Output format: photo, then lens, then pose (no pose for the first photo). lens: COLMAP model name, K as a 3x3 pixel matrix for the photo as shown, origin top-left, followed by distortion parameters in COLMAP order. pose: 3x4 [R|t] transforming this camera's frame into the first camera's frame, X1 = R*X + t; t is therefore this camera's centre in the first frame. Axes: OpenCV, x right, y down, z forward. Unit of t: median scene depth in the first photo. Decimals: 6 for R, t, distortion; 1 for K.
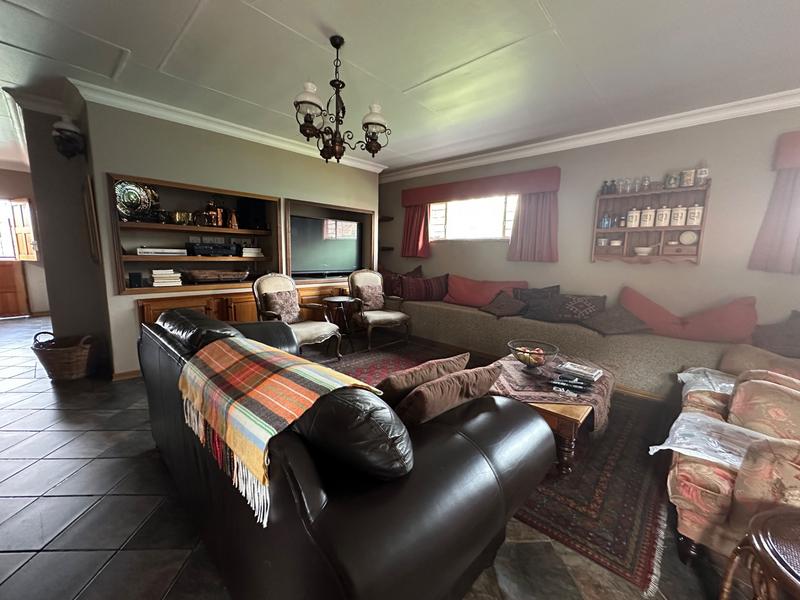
lens RADIAL K [[319.3, 0, 397.7], [0, 319.3, 298.1], [0, 0, 1]] dist [-0.002338, -0.000182]
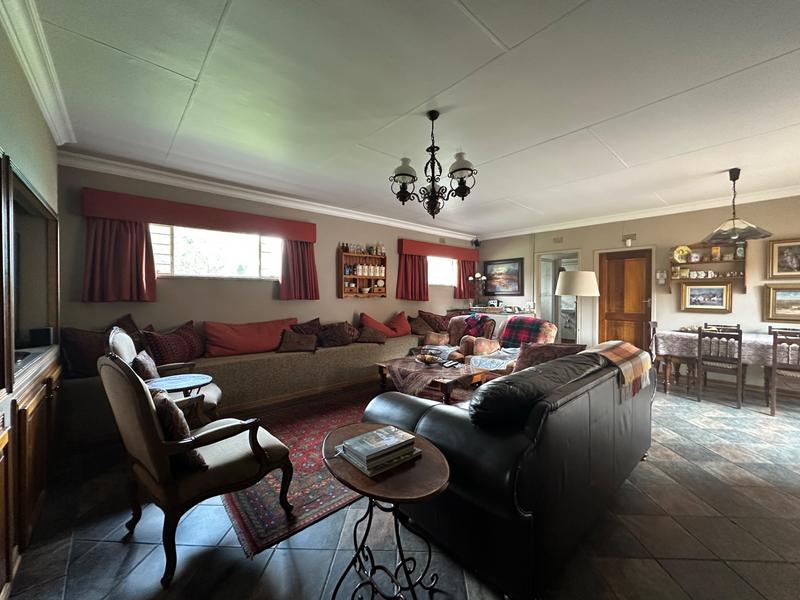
lens RADIAL K [[319.3, 0, 398.4], [0, 319.3, 297.8], [0, 0, 1]] dist [-0.002338, -0.000182]
pose [[0.101406, -0.022868, 0.994582, -0.786771], [0.147698, 0.989003, 0.007681, -0.092360], [-0.983820, 0.146119, 0.103669, 0.635236]]
